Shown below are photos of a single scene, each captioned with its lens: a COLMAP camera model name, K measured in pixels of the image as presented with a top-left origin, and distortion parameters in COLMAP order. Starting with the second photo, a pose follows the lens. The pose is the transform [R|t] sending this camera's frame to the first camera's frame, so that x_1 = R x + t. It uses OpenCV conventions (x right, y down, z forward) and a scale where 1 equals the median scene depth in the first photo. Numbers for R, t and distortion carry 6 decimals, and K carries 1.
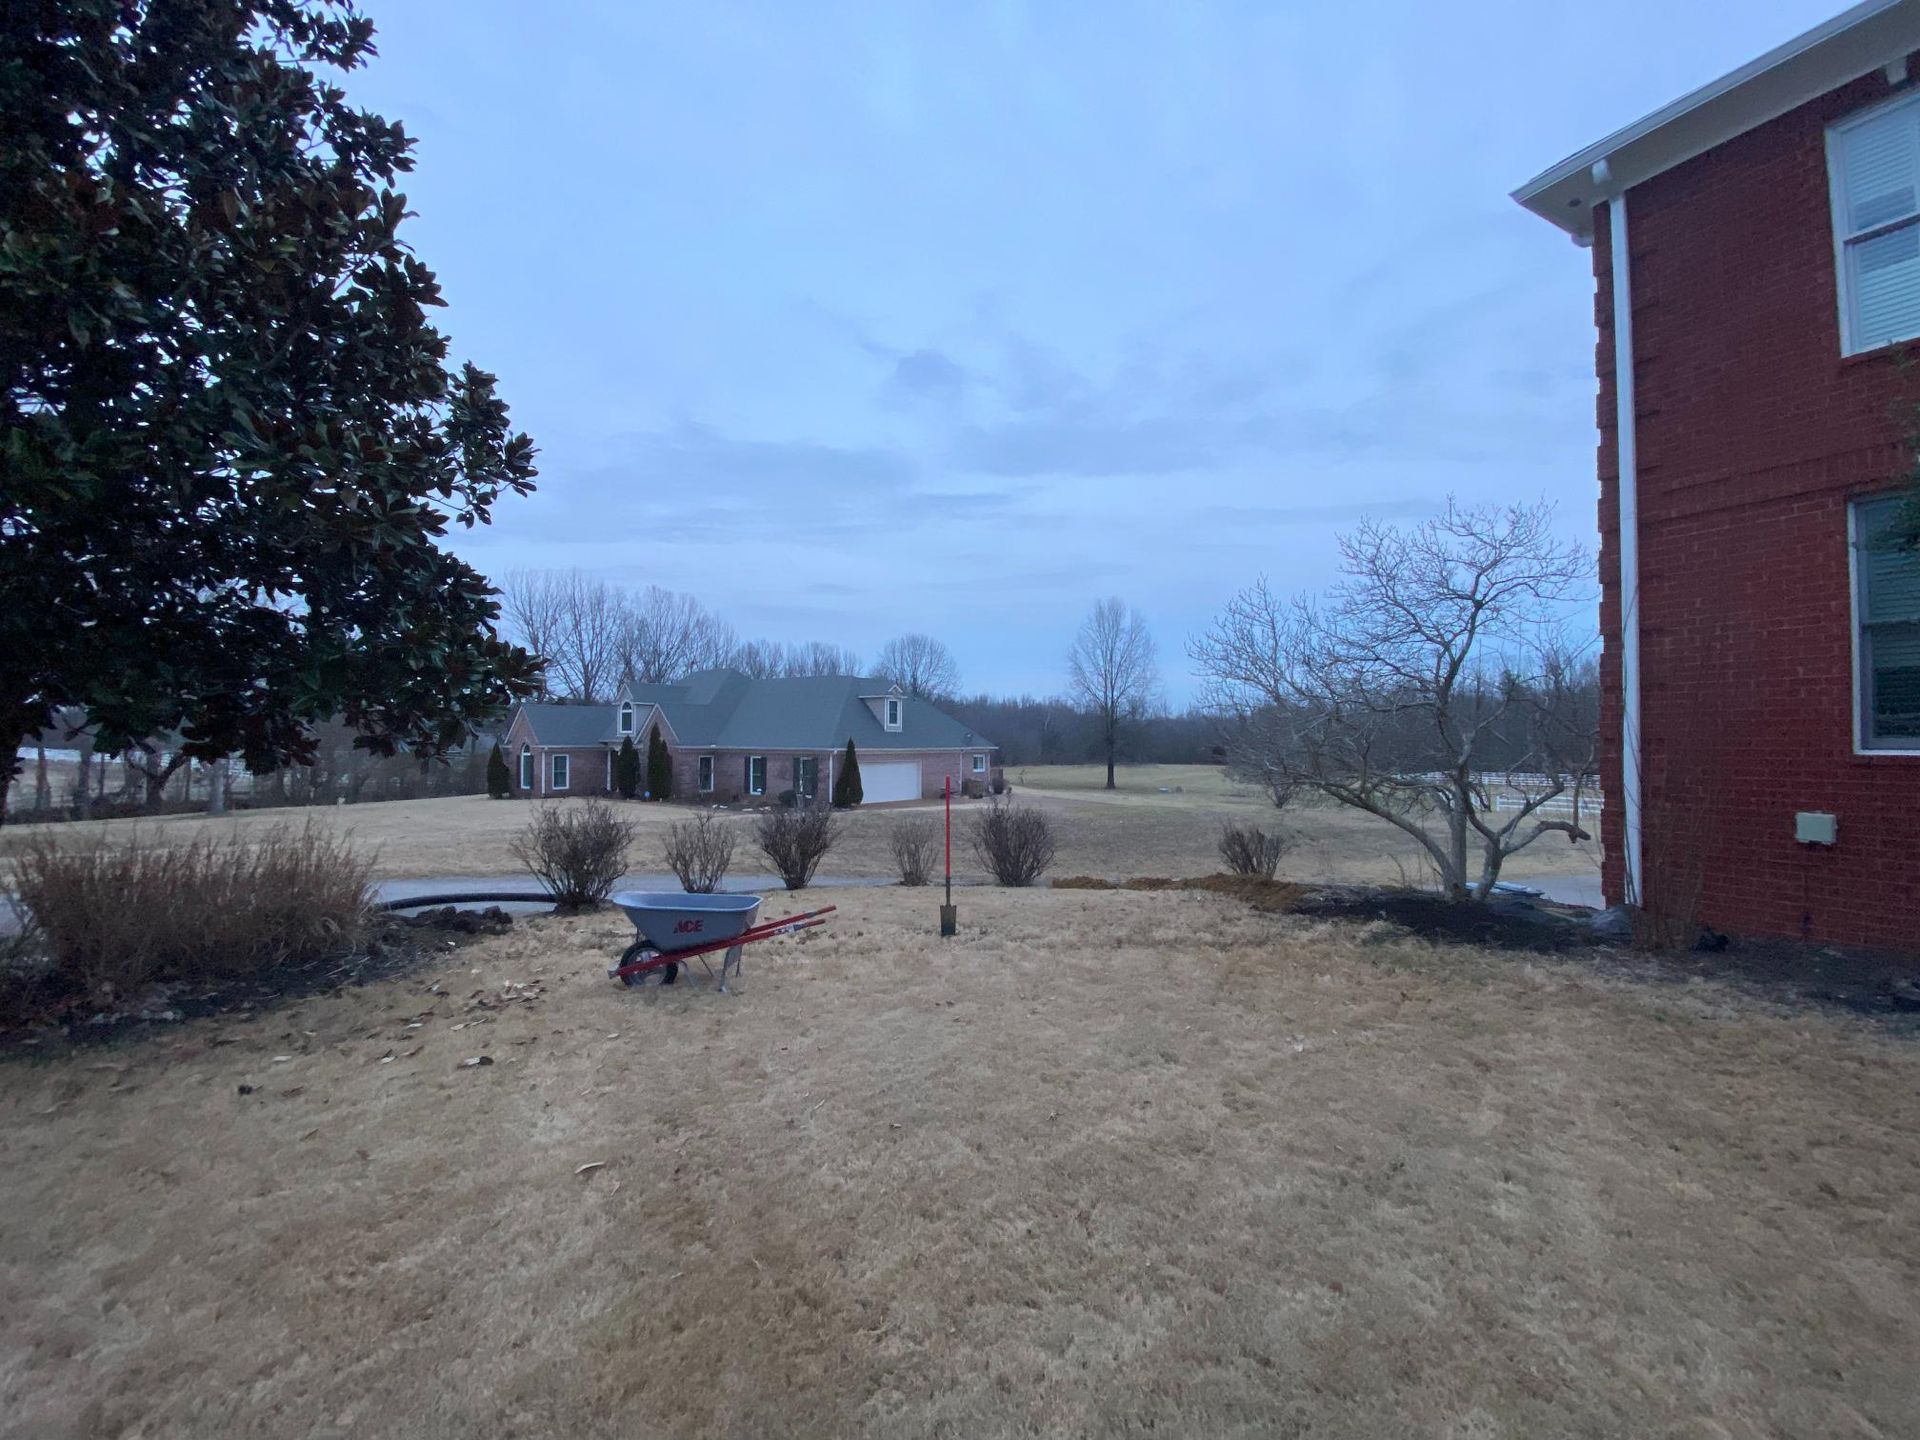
lens RADIAL K [[767.2, 0, 965.0], [0, 767.2, 747.2], [0, 0, 1]] dist [0.008226, -0.015188]
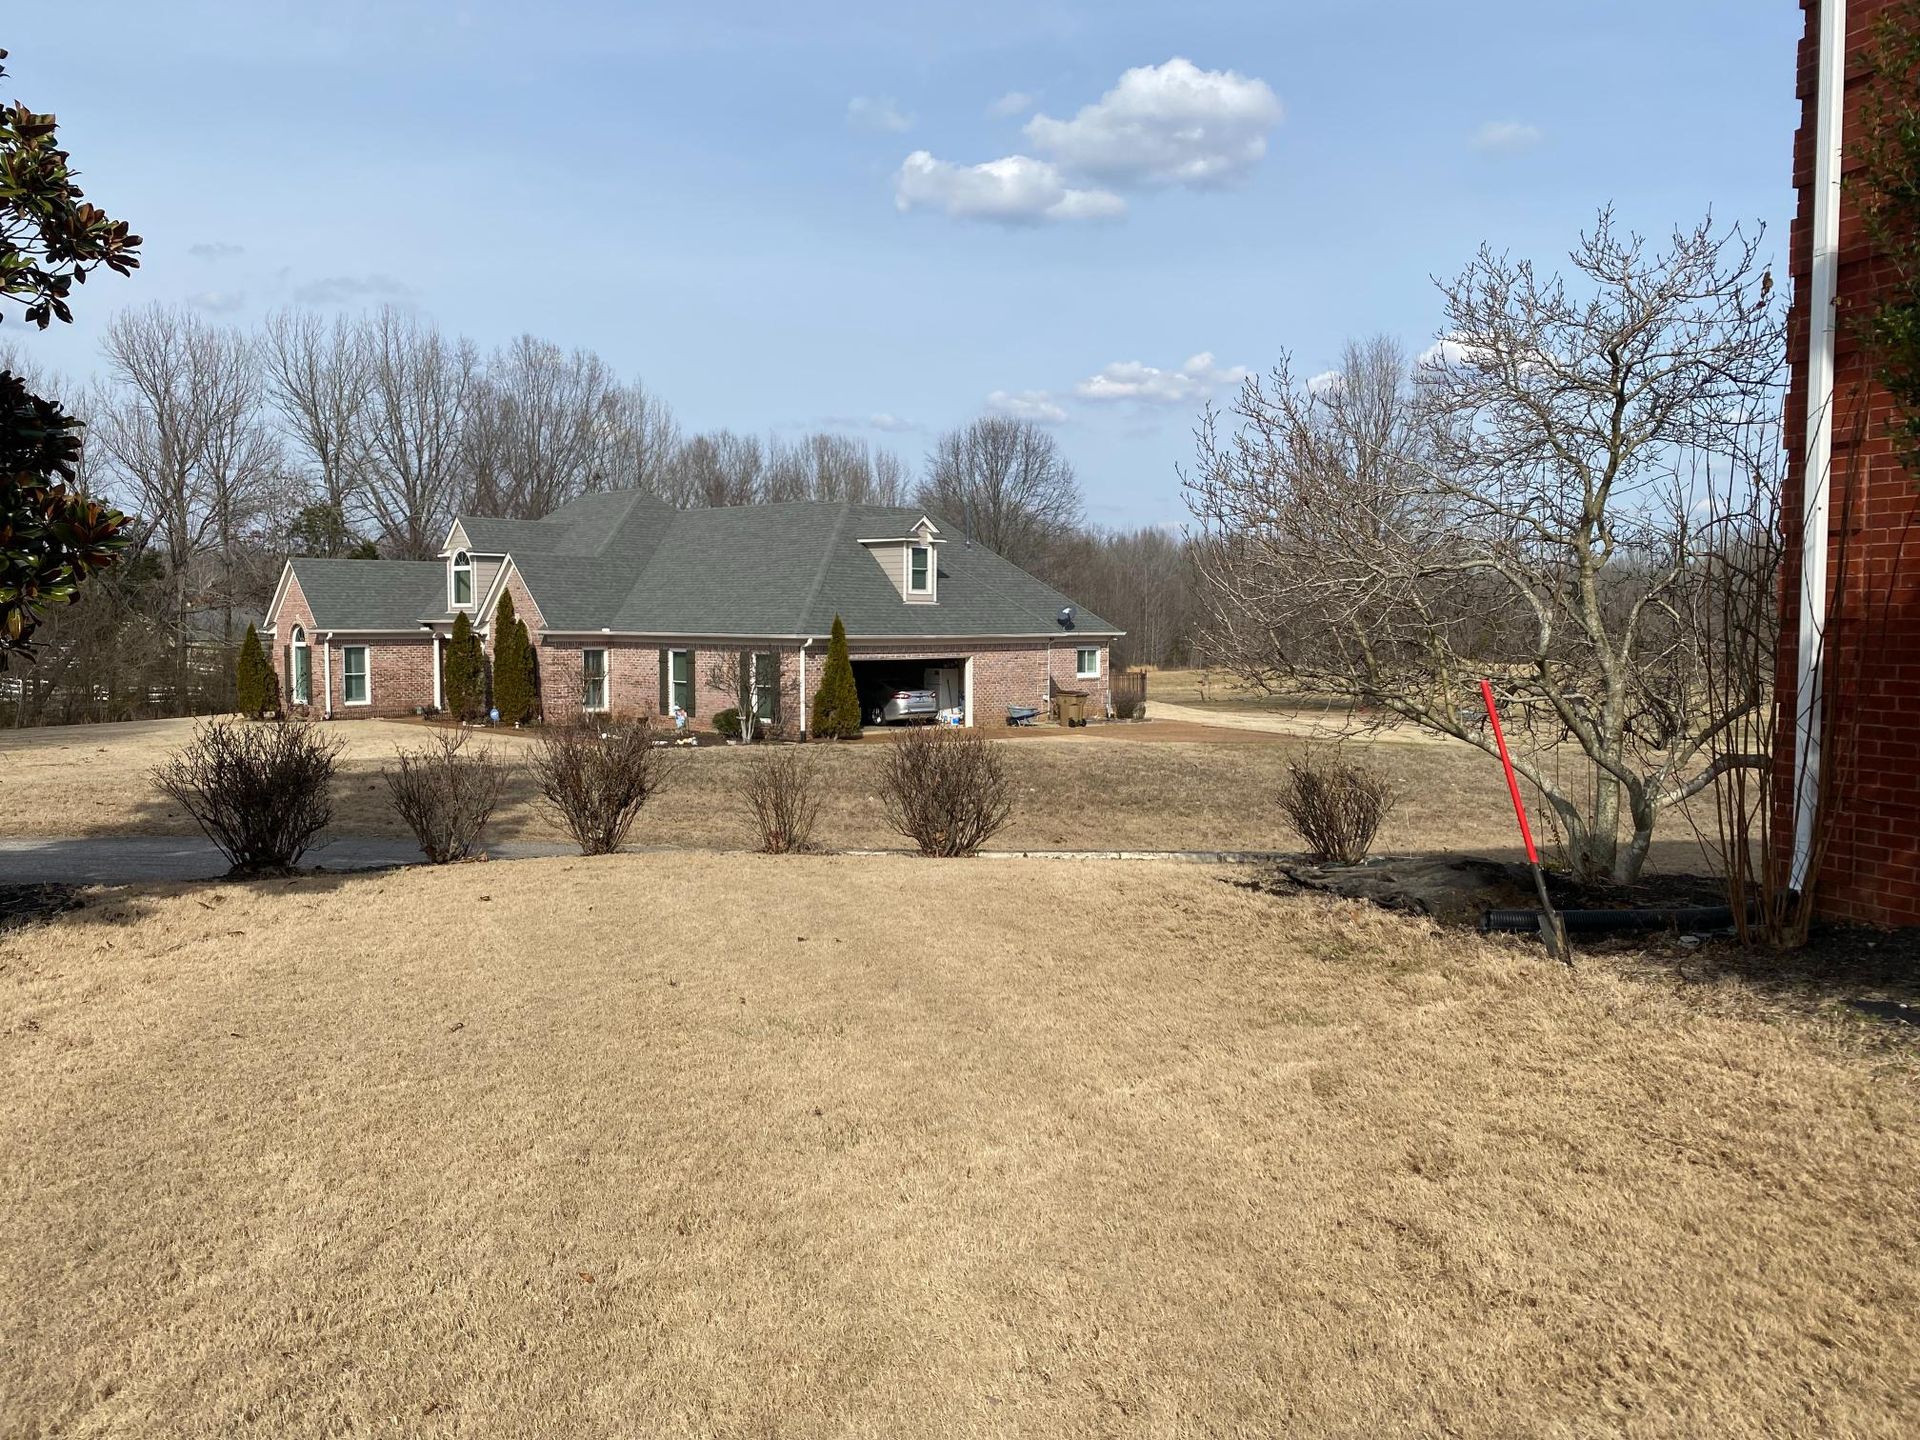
lens RADIAL K [[1459.8, 0, 966.0], [0, 1459.8, 743.1], [0, 0, 1]] dist [-0.033960, 0.046930]
pose [[0.994220, 0.007374, -0.107113, 0.211982], [0.000891, 0.997038, 0.076909, -0.001823], [0.107363, -0.076560, 0.991268, -0.166199]]
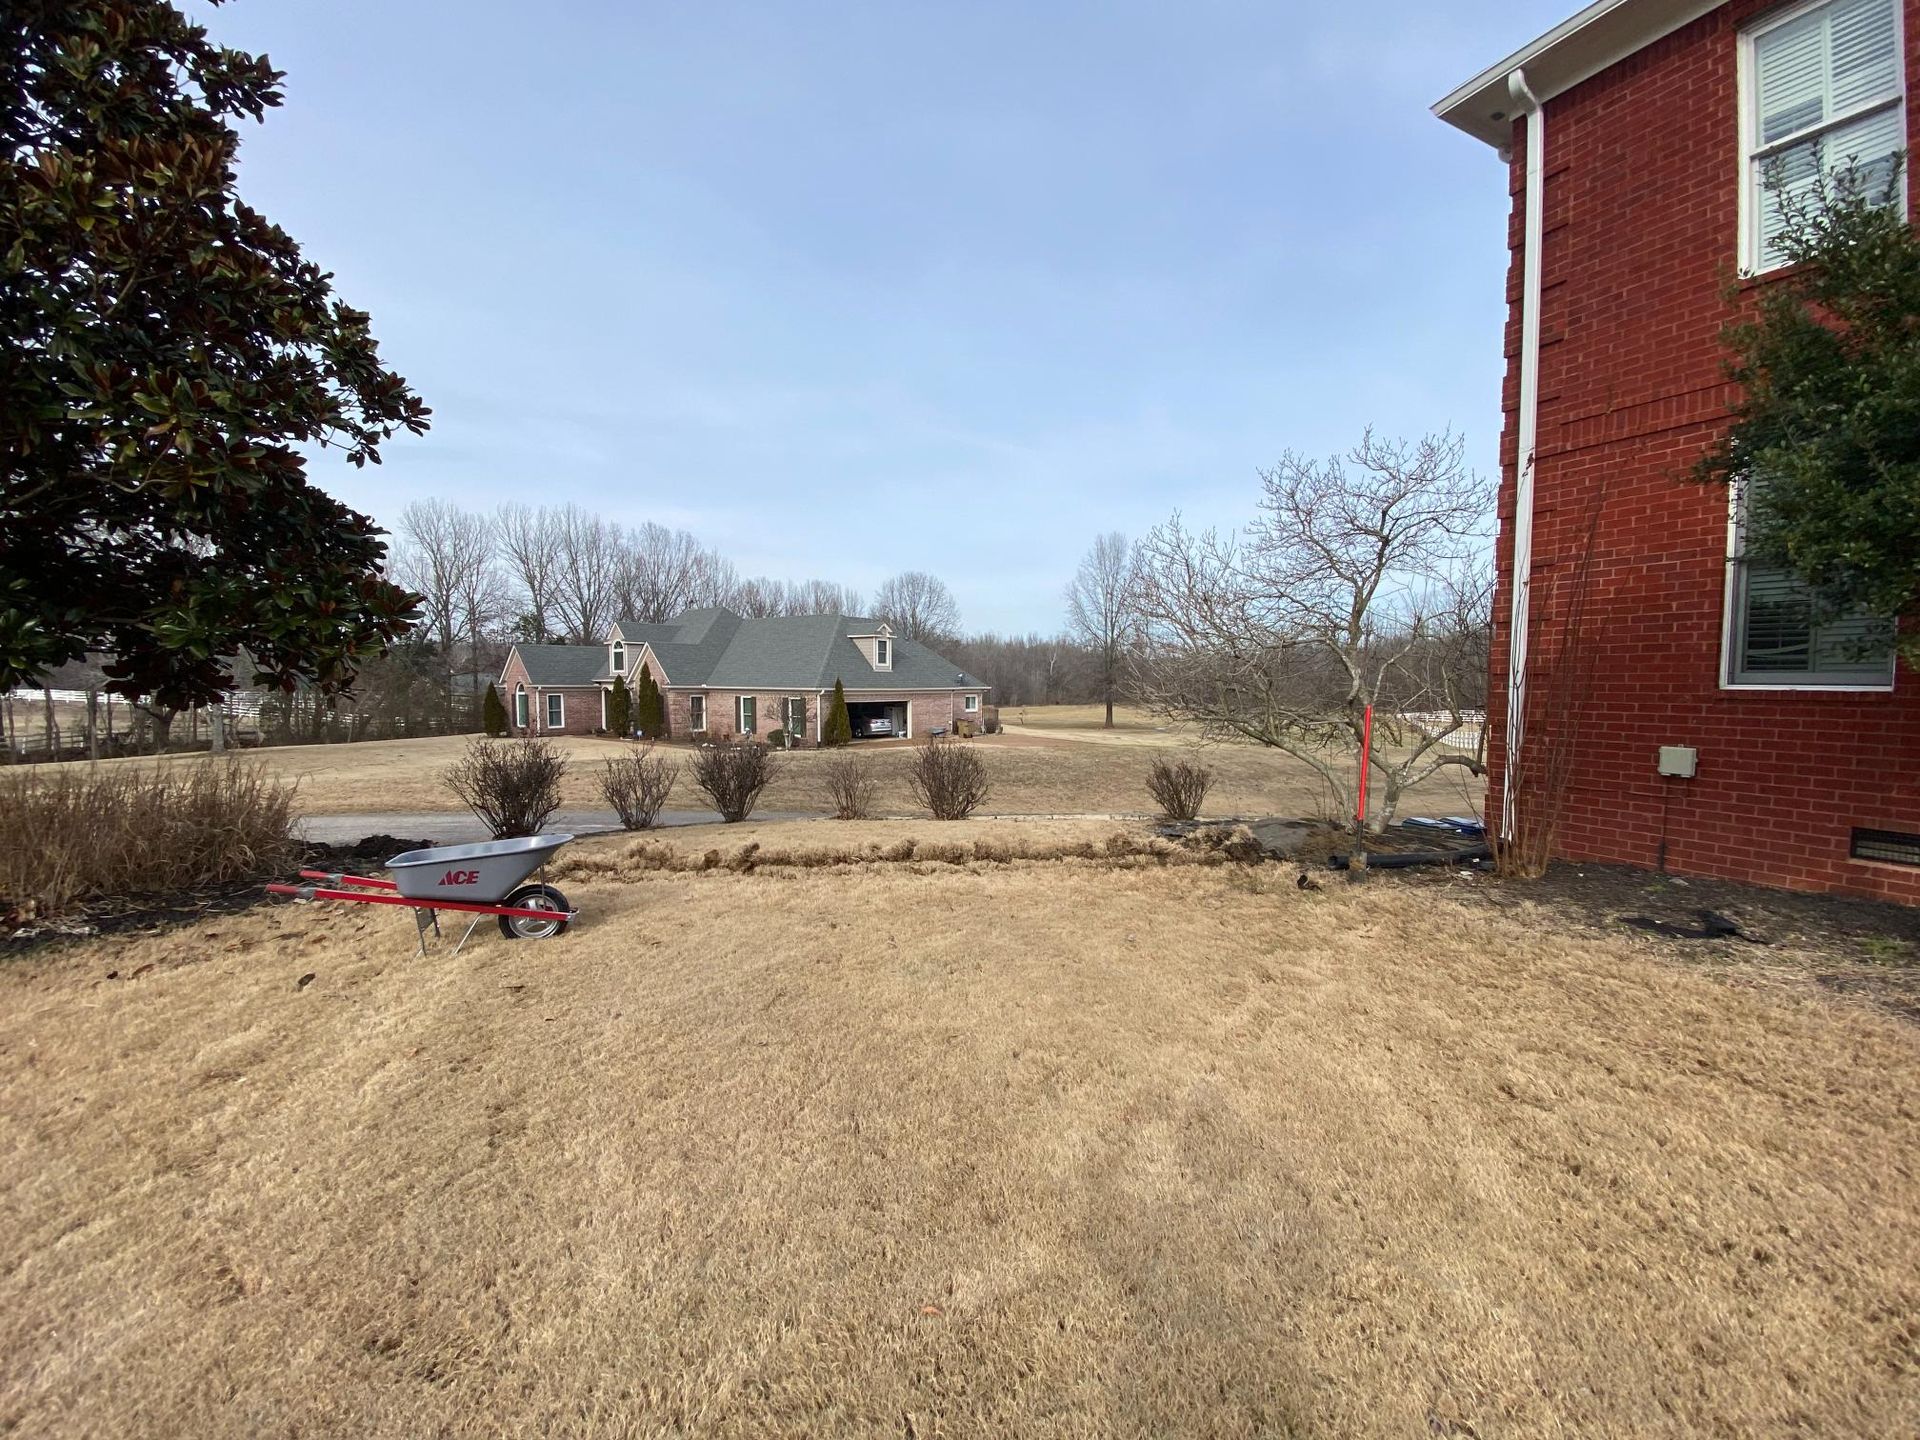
lens RADIAL K [[767.2, 0, 965.0], [0, 767.2, 747.2], [0, 0, 1]] dist [0.008226, -0.015188]
pose [[0.999951, -0.000108, -0.009881, 0.098889], [0.000884, 0.996908, 0.078576, 0.003194], [0.009842, -0.078581, 0.996859, -0.020188]]
